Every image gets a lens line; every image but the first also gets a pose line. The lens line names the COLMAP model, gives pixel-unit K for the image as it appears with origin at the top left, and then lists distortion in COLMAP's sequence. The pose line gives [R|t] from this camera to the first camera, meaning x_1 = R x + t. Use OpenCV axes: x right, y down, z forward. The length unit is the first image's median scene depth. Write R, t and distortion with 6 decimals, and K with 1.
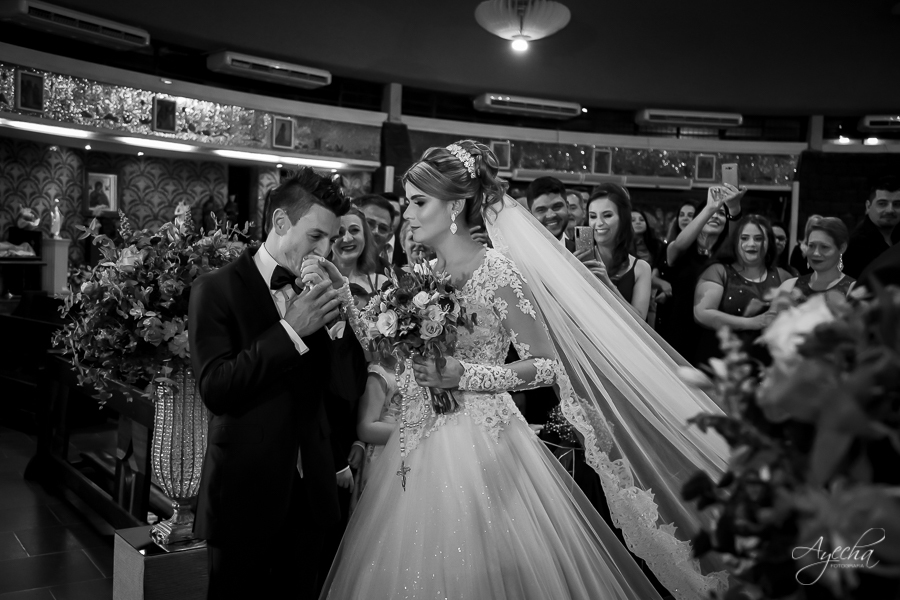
lens RADIAL K [[871.8, 0, 450.0], [0, 871.8, 300.0], [0, 0, 1]] dist [0.010161, 0.005243]
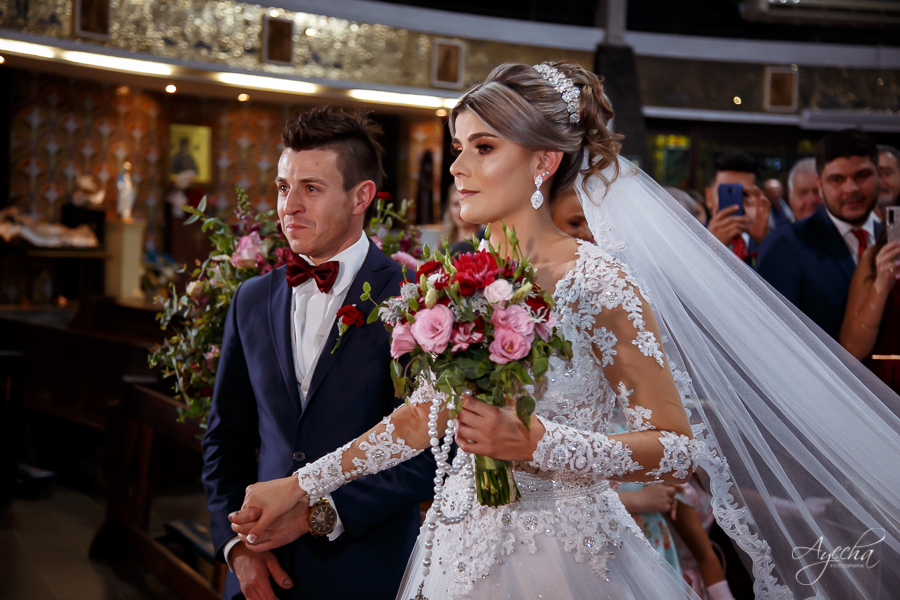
lens RADIAL K [[1561.3, 0, 450.0], [0, 1561.3, 300.0], [0, 0, 1]] dist [0.278507, 0.049819]
pose [[0.985152, 0.008706, -0.171464, 0.020516], [-0.011316, 0.999834, -0.014252, 0.008168], [0.171312, 0.015981, 0.985087, -0.196202]]
